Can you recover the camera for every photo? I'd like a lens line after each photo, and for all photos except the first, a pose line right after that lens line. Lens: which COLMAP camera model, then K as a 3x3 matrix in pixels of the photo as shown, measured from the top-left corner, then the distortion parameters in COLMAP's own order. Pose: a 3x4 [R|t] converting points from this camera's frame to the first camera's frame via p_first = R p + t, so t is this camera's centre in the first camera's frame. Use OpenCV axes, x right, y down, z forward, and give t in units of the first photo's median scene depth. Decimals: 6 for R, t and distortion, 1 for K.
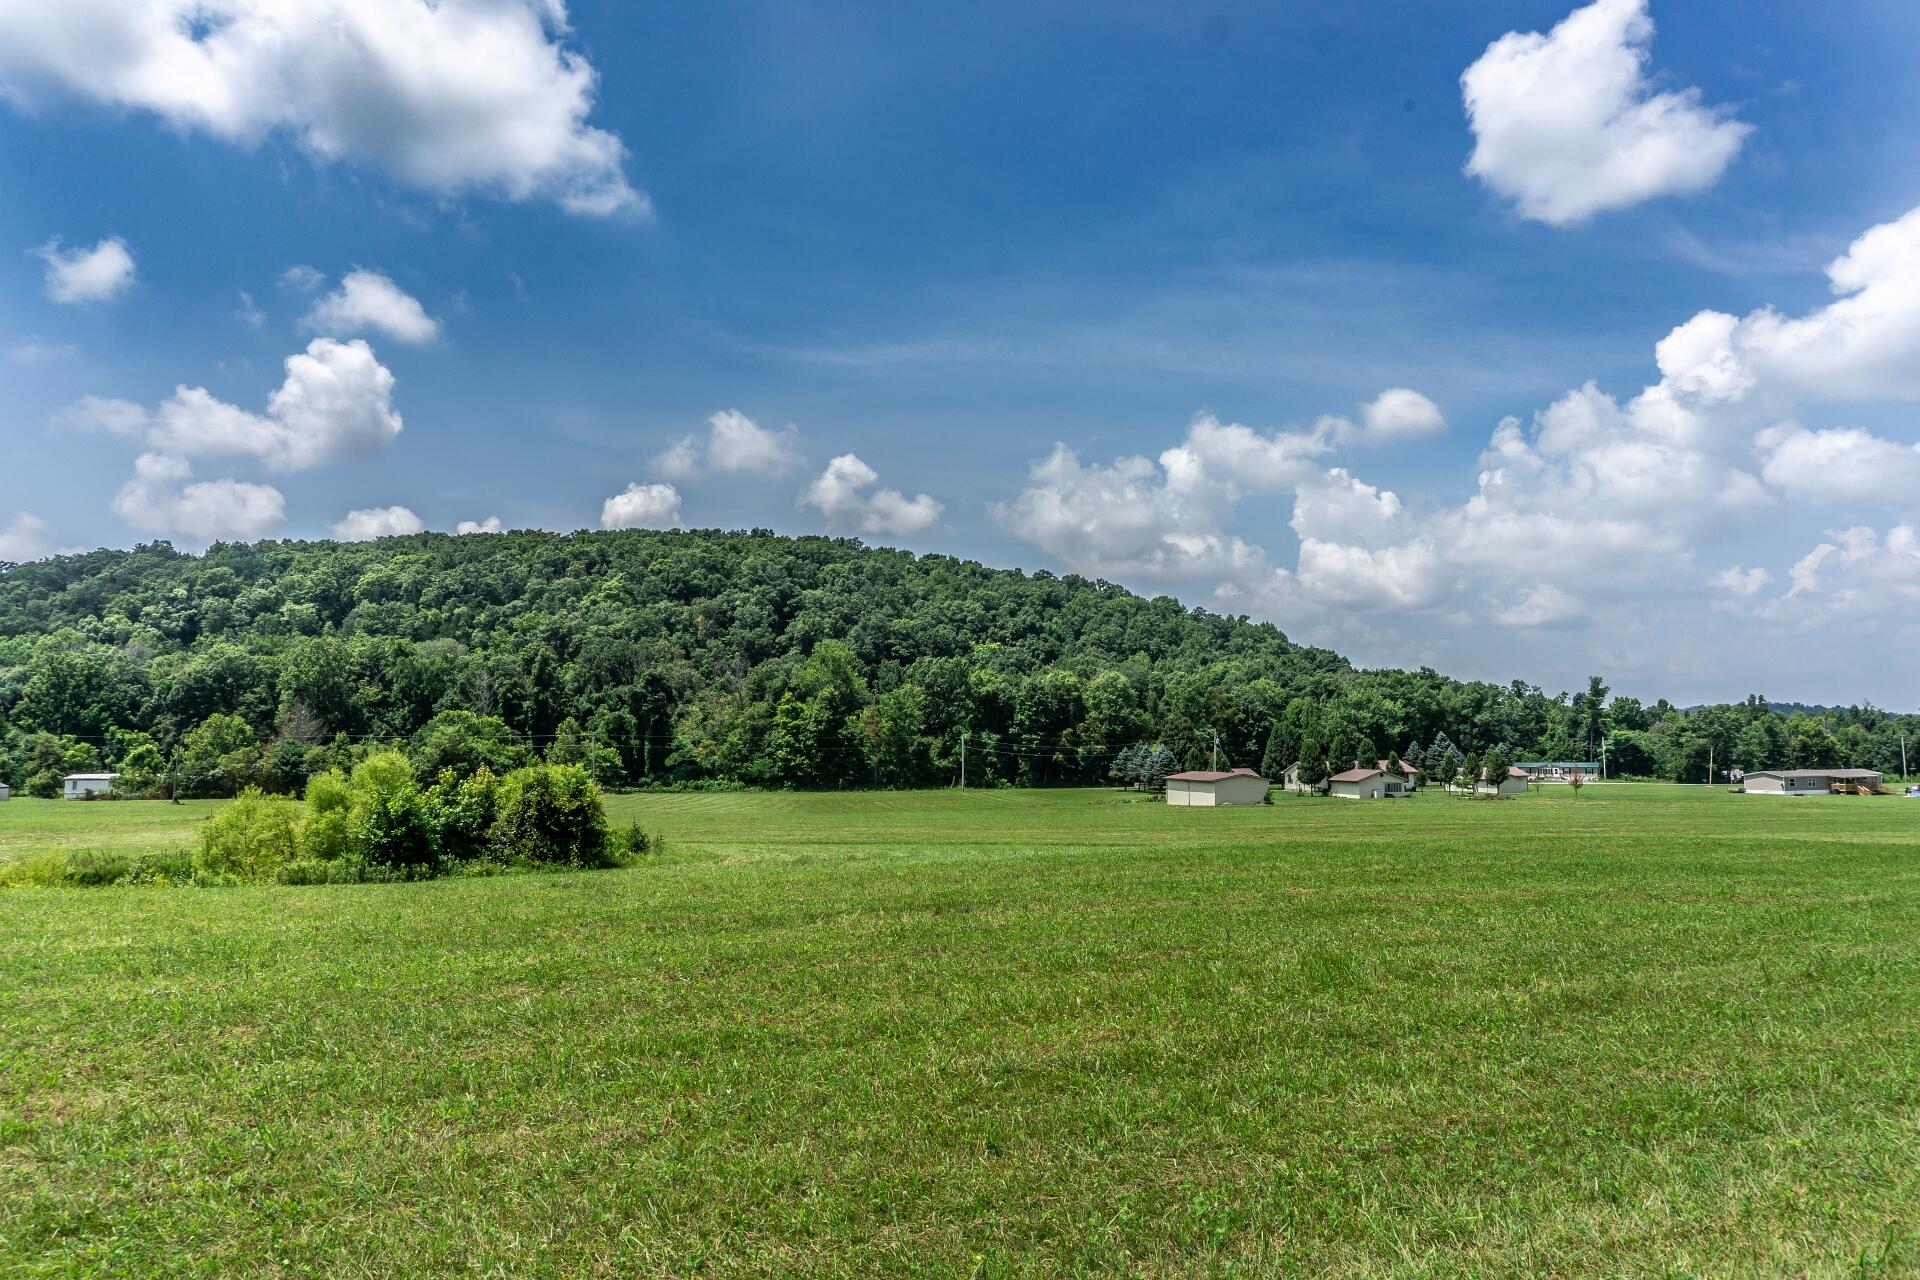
lens RADIAL K [[1283.8, 0, 968.0], [0, 1283.8, 637.3], [0, 0, 1]] dist [-0.019516, -0.004217]
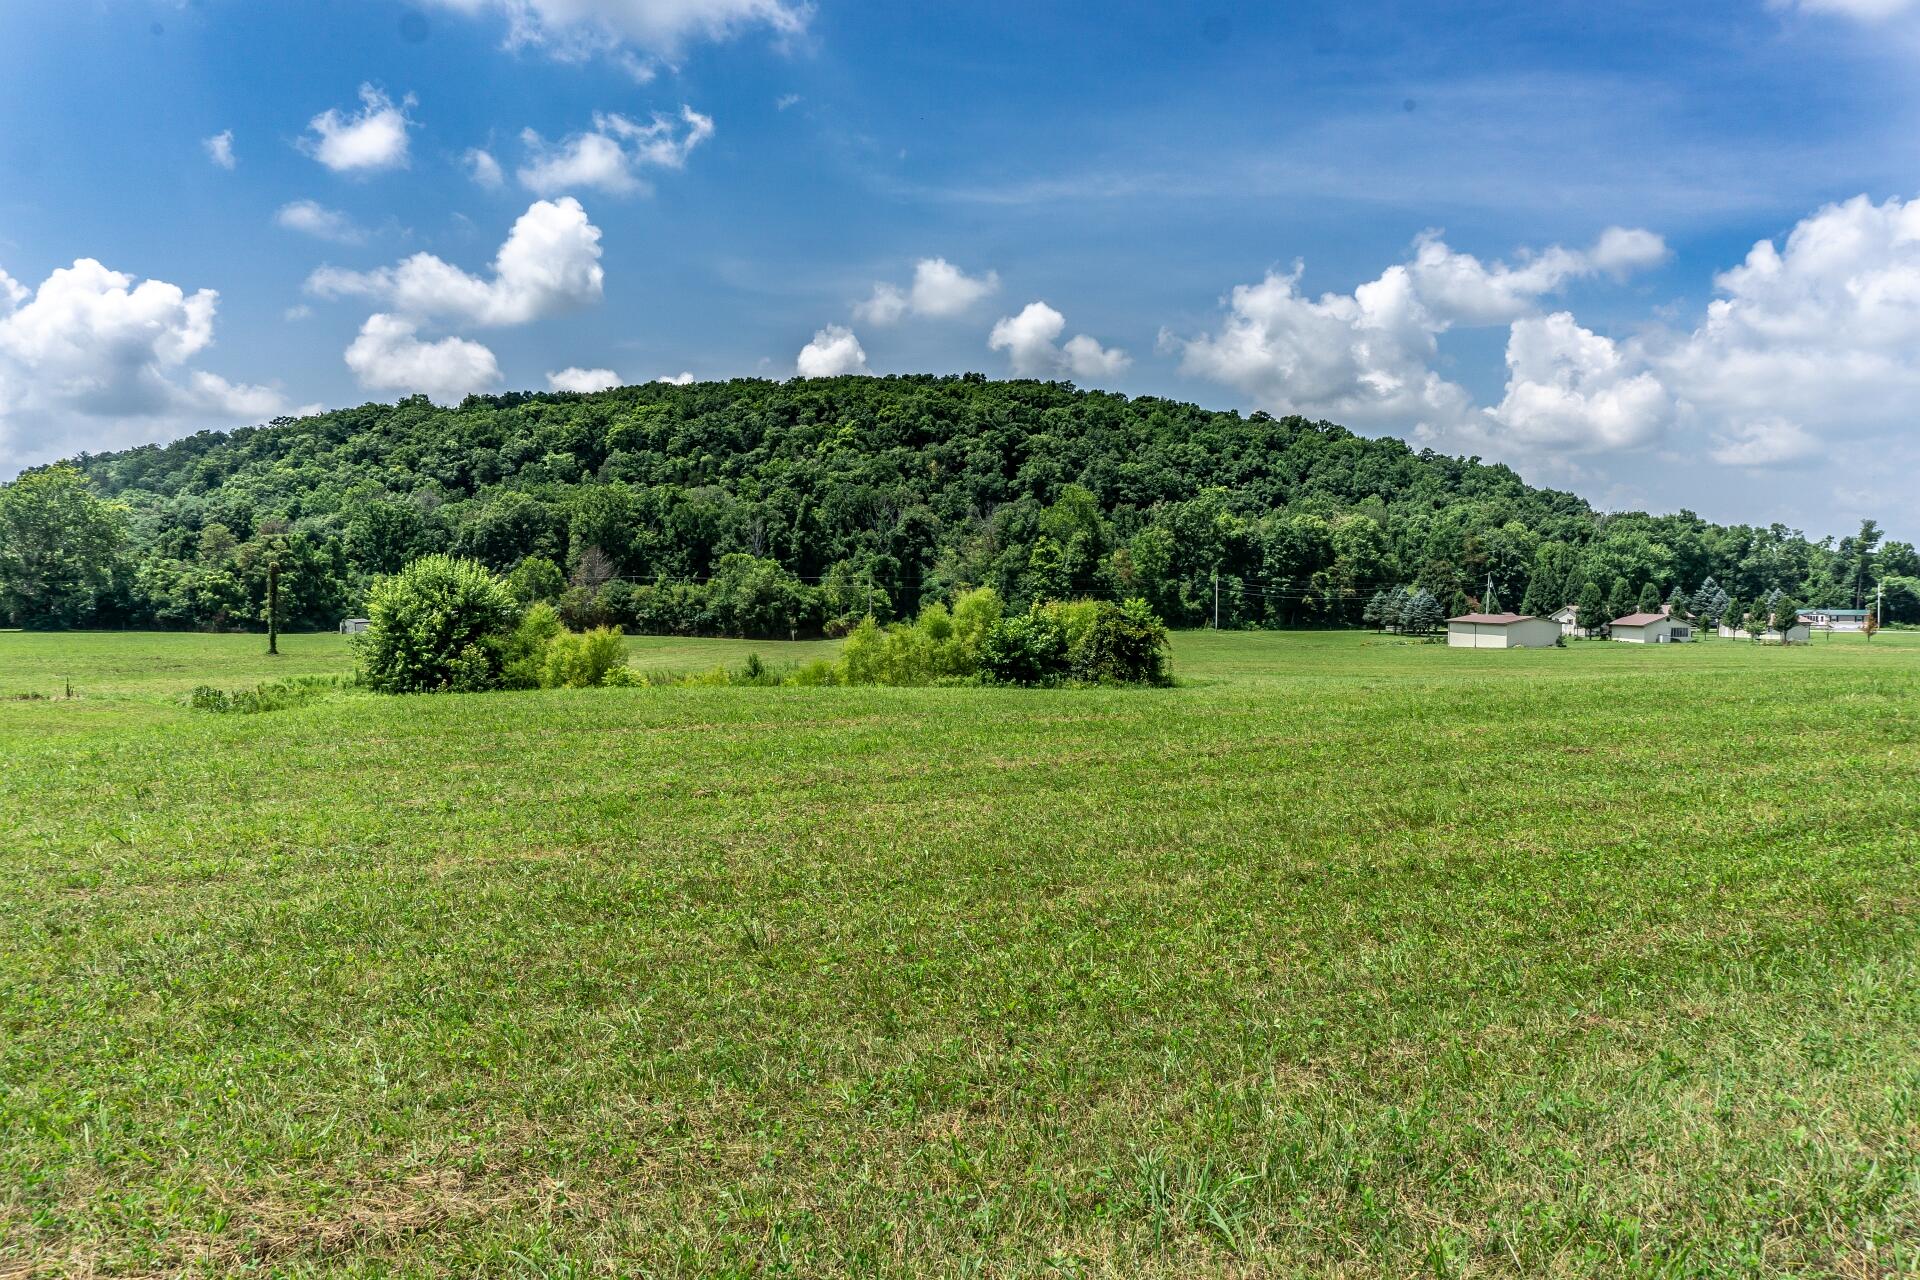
lens RADIAL K [[1283.8, 0, 968.0], [0, 1283.8, 637.3], [0, 0, 1]] dist [-0.019516, -0.004217]
pose [[0.991236, 0.009551, -0.131755, -0.053653], [0.006549, 0.992603, 0.121226, -0.001600], [0.131938, -0.121026, 0.983842, -0.030186]]
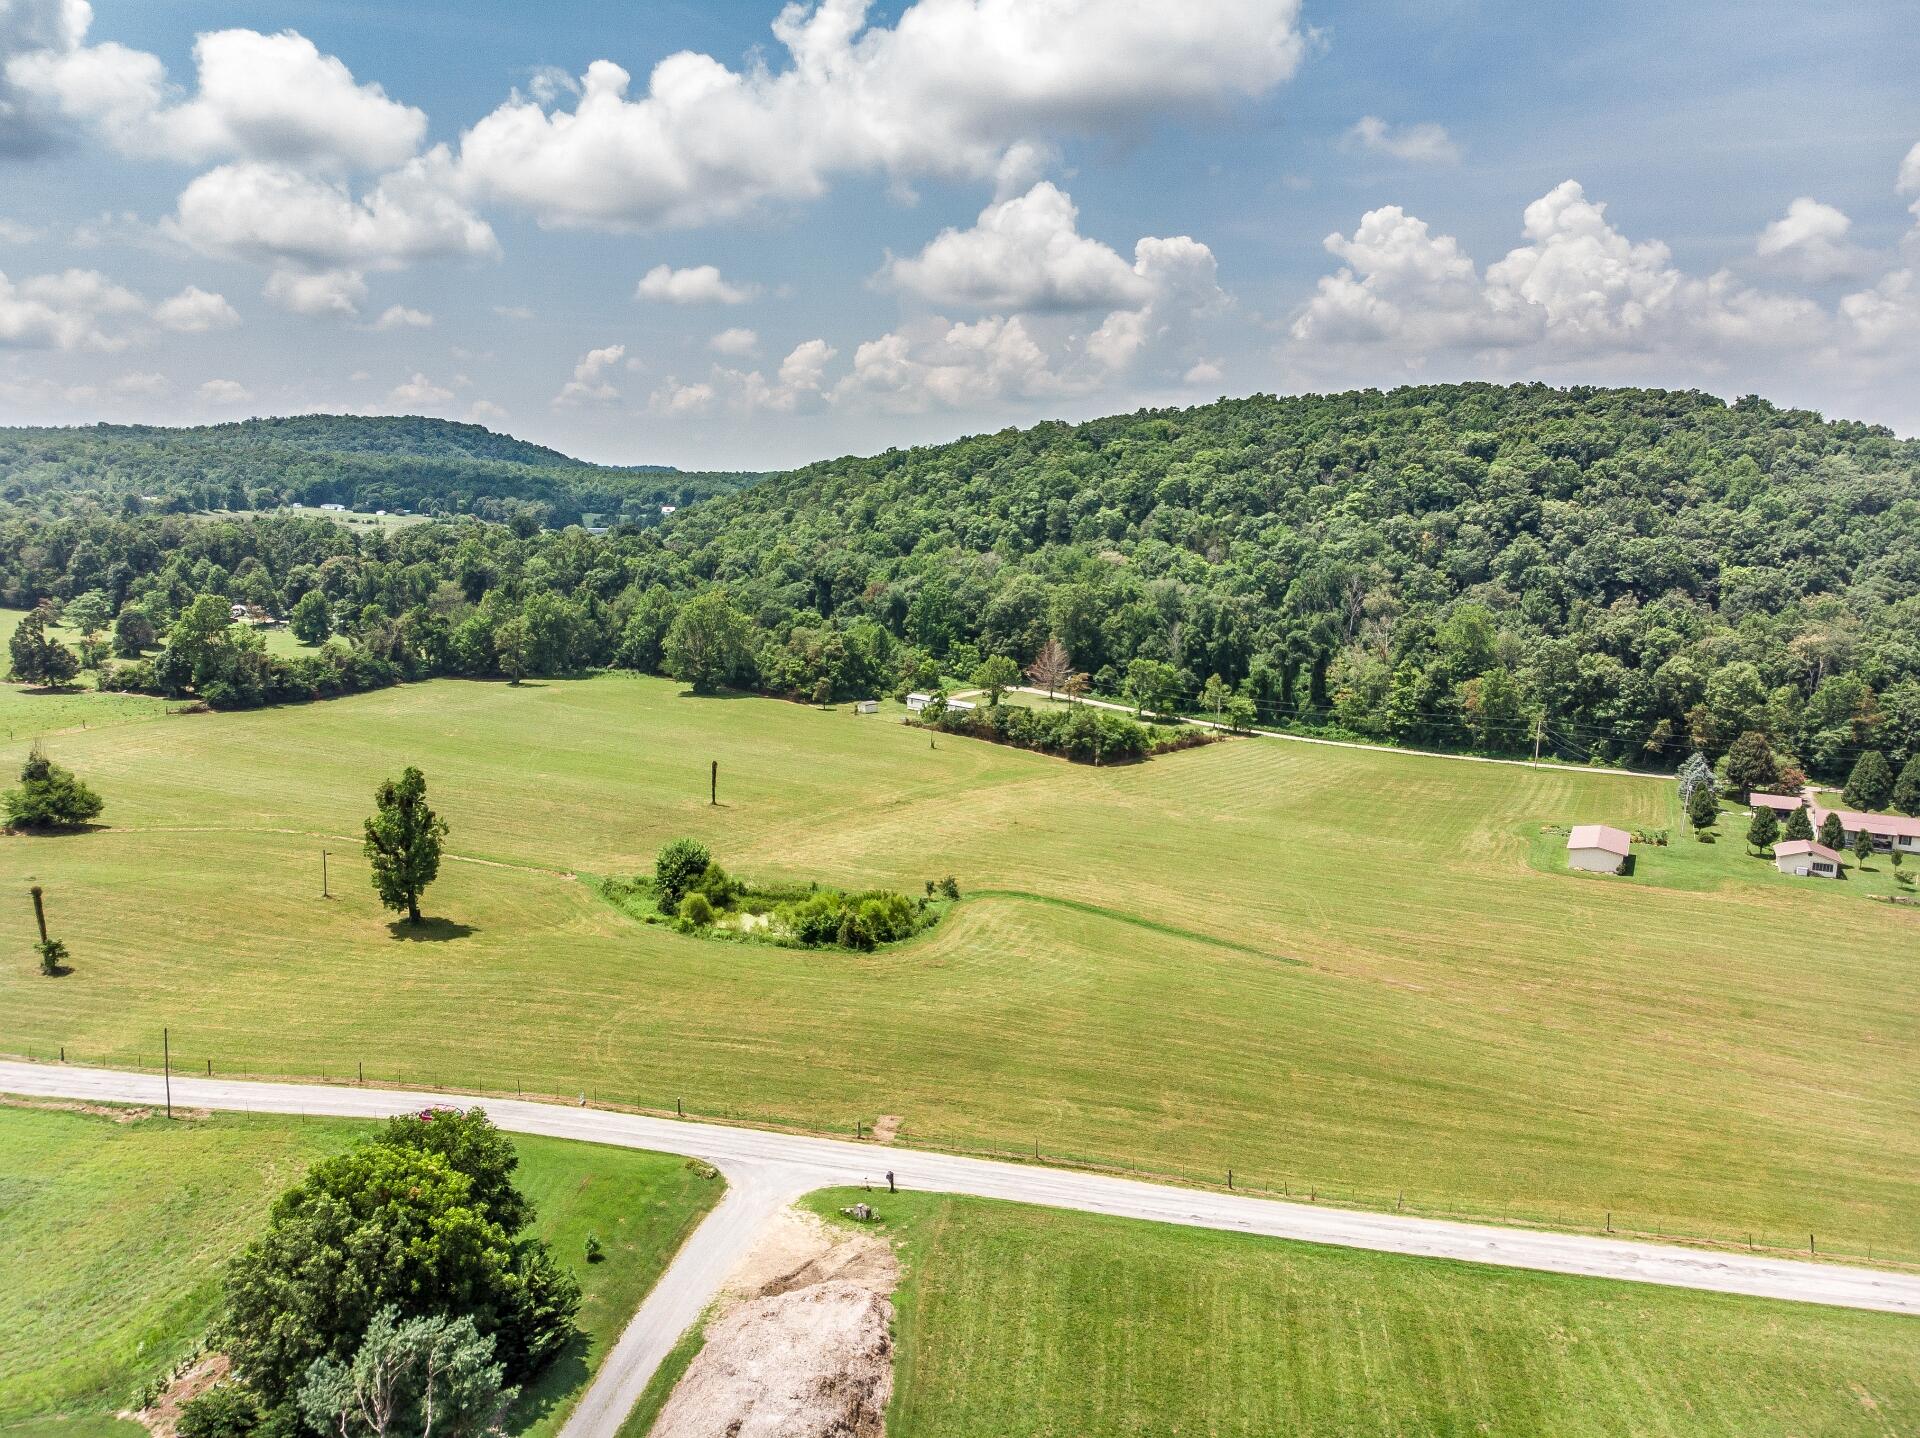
lens RADIAL K [[1432.8, 0, 933.5], [0, 1432.8, 717.8], [0, 0, 1]] dist [0.064598, -0.091534]
pose [[0.755239, 0.126142, -0.643197, 0.333593], [0.034348, 0.972342, 0.231023, -0.192975], [0.654549, -0.196570, 0.730018, -0.215478]]
